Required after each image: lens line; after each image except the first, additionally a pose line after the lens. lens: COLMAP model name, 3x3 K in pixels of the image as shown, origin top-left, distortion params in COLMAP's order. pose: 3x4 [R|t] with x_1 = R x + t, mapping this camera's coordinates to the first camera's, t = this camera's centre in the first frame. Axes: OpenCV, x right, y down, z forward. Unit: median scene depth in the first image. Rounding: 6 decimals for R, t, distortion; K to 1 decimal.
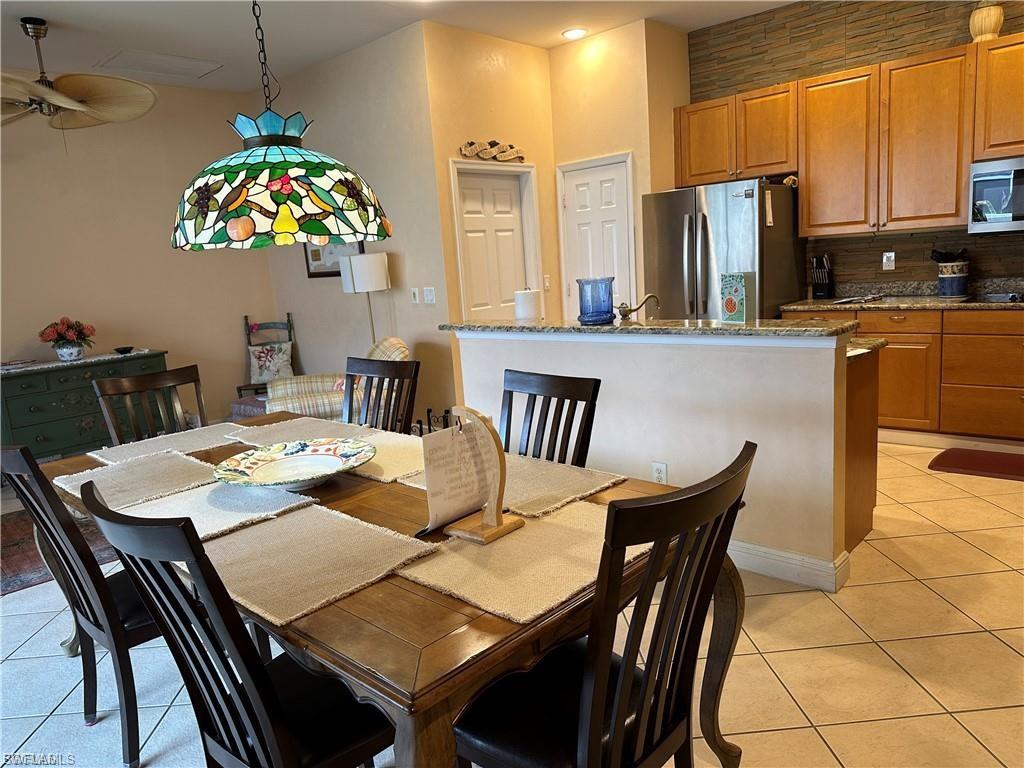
lens RADIAL K [[707.3, 0, 507.4], [0, 707.3, 390.2], [0, 0, 1]] dist [0.067156, -0.103840]
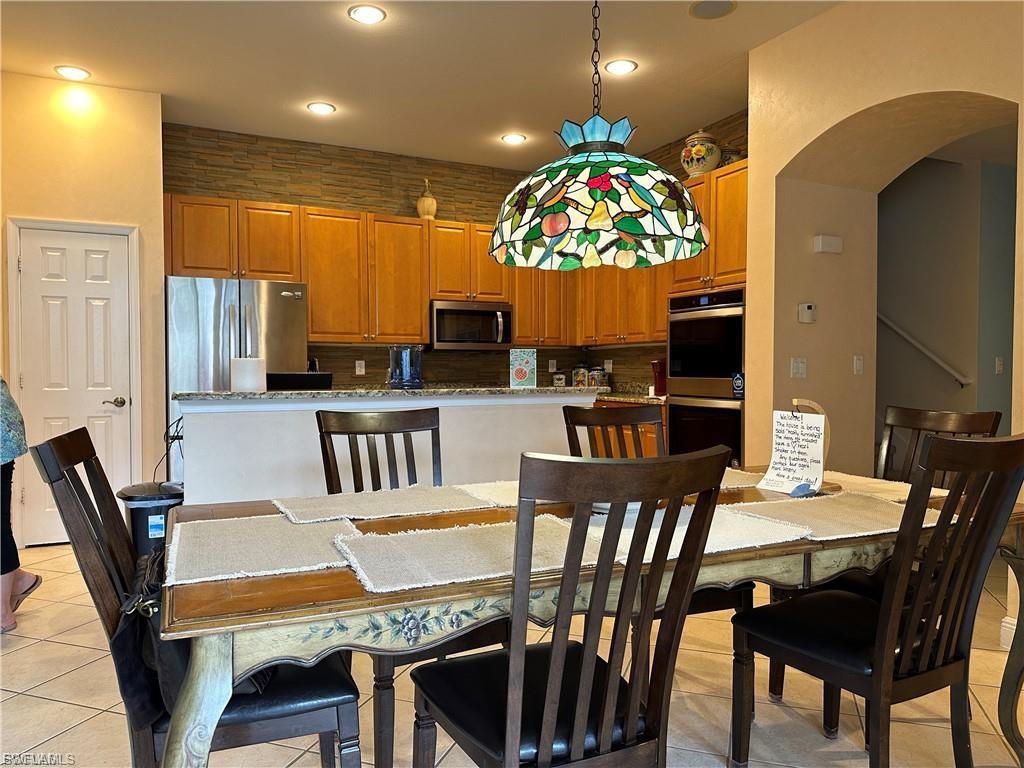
lens RADIAL K [[740.3, 0, 512.0], [0, 740.3, 384.0], [0, 0, 1]] dist [0.062500, -0.095637]
pose [[0.373316, 0.052208, 0.926234, -1.009342], [0.144270, 0.983001, -0.113555, 0.053373], [-0.916418, 0.176019, 0.359438, 0.573469]]
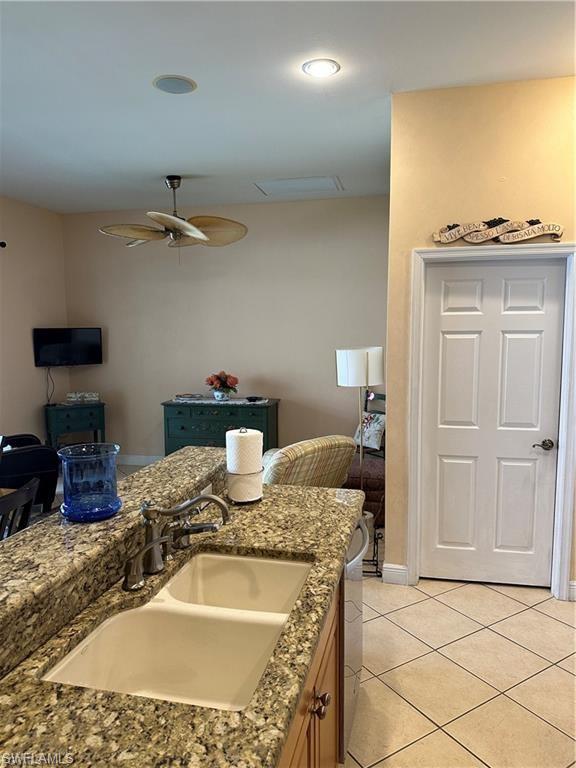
lens RADIAL K [[530.5, 0, 290.8], [0, 530.5, 383.7], [0, 0, 1]] dist [0.067156, -0.103840]
pose [[0.503072, 0.155260, -0.850184, 0.780562], [-0.188924, 0.979695, 0.067122, -0.352391], [0.843342, 0.126853, 0.522189, 1.089290]]
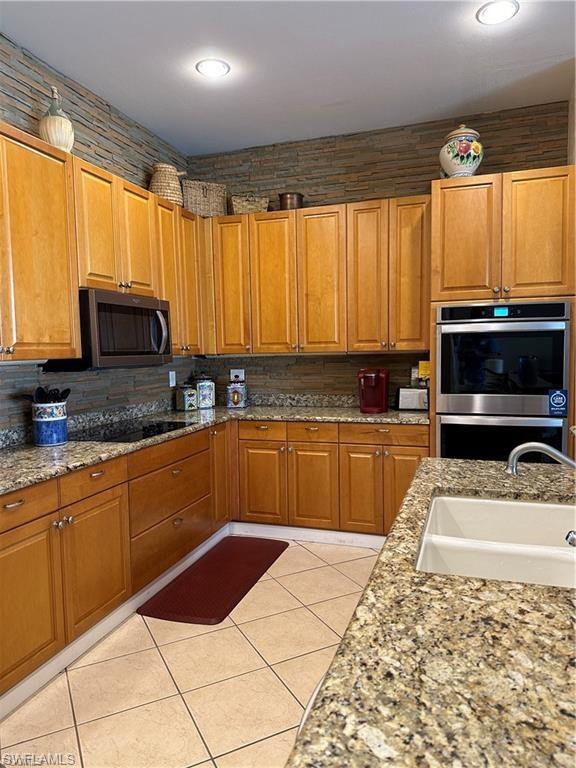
lens RADIAL K [[530.5, 0, 290.8], [0, 530.5, 383.7], [0, 0, 1]] dist [0.067156, -0.103840]
pose [[-0.419618, 0.019963, 0.907481, -0.074647], [0.213404, 0.973905, 0.077253, -0.318766], [-0.882258, 0.226077, -0.412928, 1.709724]]
